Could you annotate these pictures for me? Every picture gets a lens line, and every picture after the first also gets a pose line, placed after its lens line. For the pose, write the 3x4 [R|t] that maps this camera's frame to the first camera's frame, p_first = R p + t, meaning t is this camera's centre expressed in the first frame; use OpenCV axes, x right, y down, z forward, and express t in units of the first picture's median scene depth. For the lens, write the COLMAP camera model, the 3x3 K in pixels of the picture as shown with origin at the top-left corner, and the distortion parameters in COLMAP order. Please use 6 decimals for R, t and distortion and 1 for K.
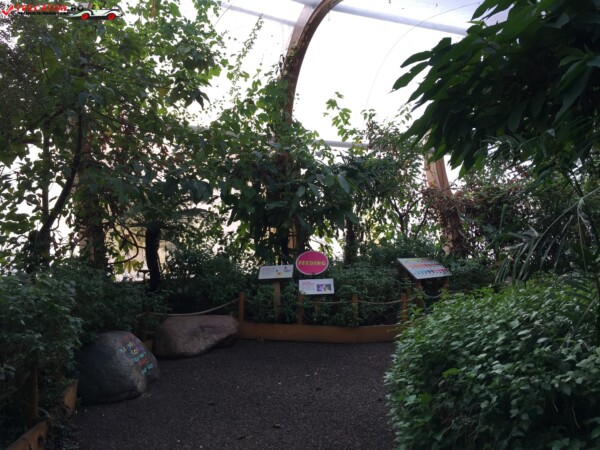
lens RADIAL K [[502.3, 0, 299.6], [0, 502.3, 226.4], [0, 0, 1]] dist [0.057353, -0.086117]
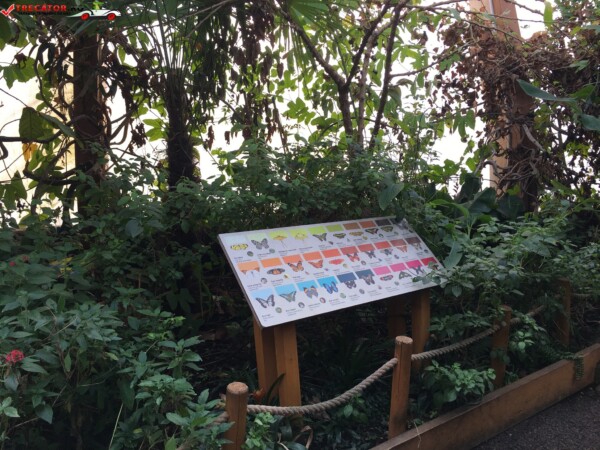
lens RADIAL K [[502.3, 0, 300.0], [0, 502.3, 225.0], [0, 0, 1]] dist [0.057353, -0.086117]
pose [[0.982512, 0.038169, -0.182247, 0.226833], [0.000568, 0.978145, 0.207925, -0.000244], [0.186200, -0.204392, 0.961017, 0.588325]]
